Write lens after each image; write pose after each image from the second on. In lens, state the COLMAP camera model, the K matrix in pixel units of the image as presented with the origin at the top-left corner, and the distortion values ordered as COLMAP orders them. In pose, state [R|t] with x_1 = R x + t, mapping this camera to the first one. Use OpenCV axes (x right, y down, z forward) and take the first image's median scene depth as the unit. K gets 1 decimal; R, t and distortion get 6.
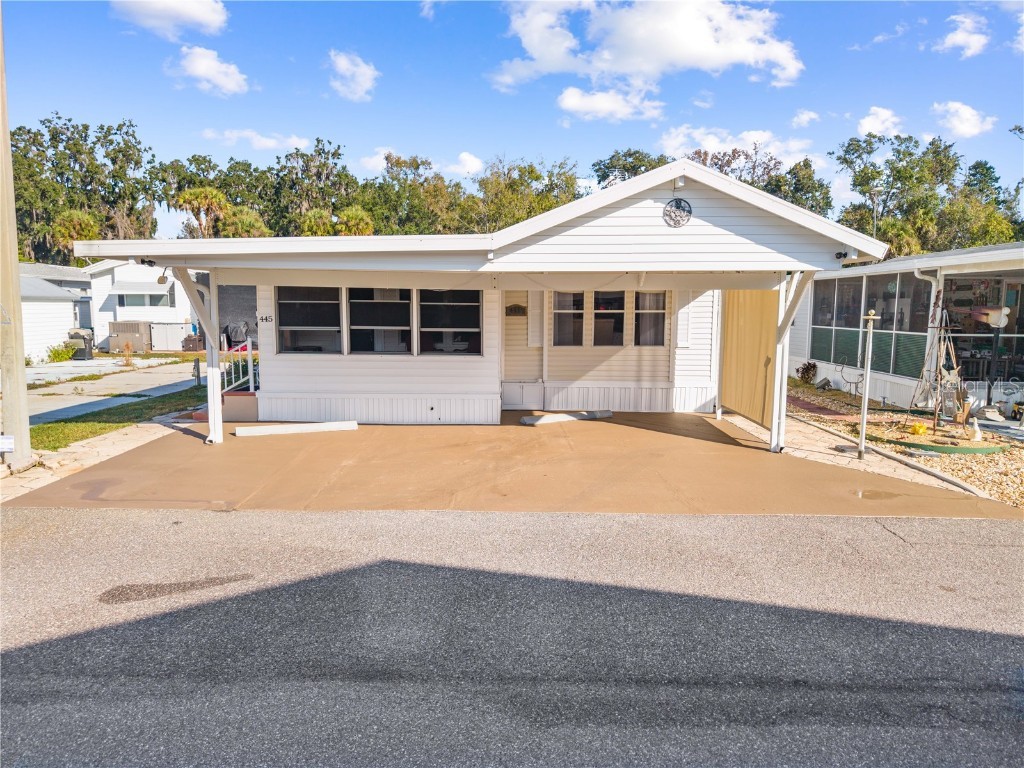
lens RADIAL K [[688.8, 0, 512.0], [0, 688.8, 384.0], [0, 0, 1]] dist [0.012071, -0.010611]
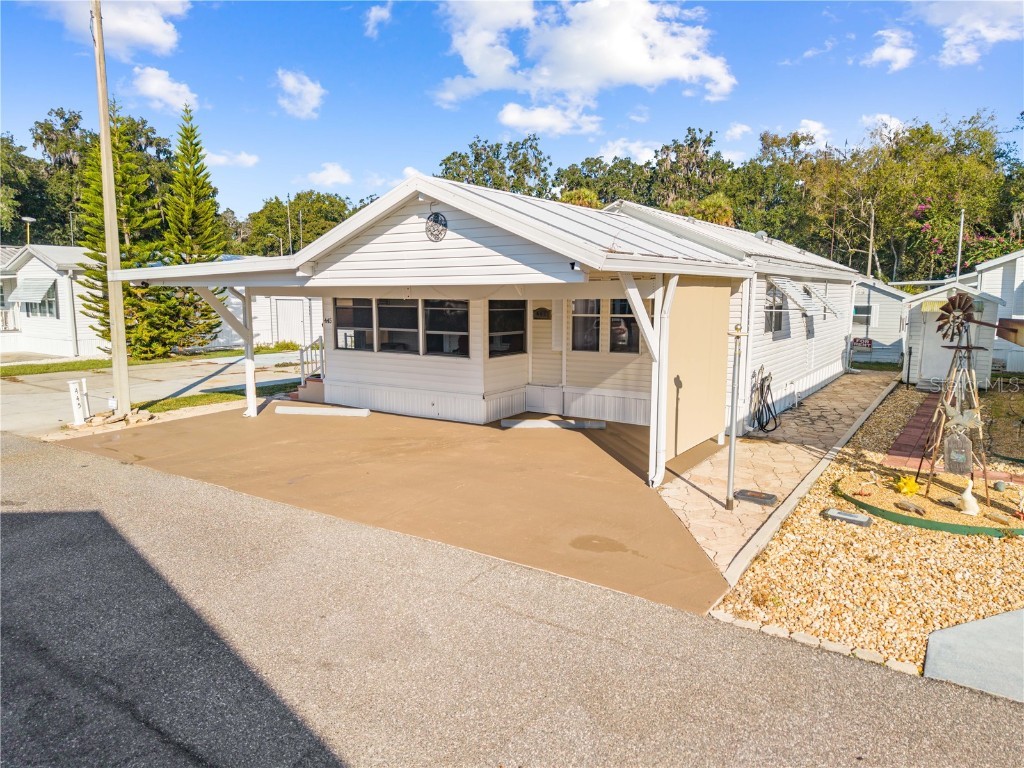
lens RADIAL K [[694.1, 0, 512.0], [0, 694.1, 384.0], [0, 0, 1]] dist [0.006289, -0.000143]
pose [[0.832592, 0.064083, -0.550166, 0.536953], [-0.054756, 0.997942, 0.033375, -0.036690], [0.551173, 0.002337, 0.834388, 0.133896]]
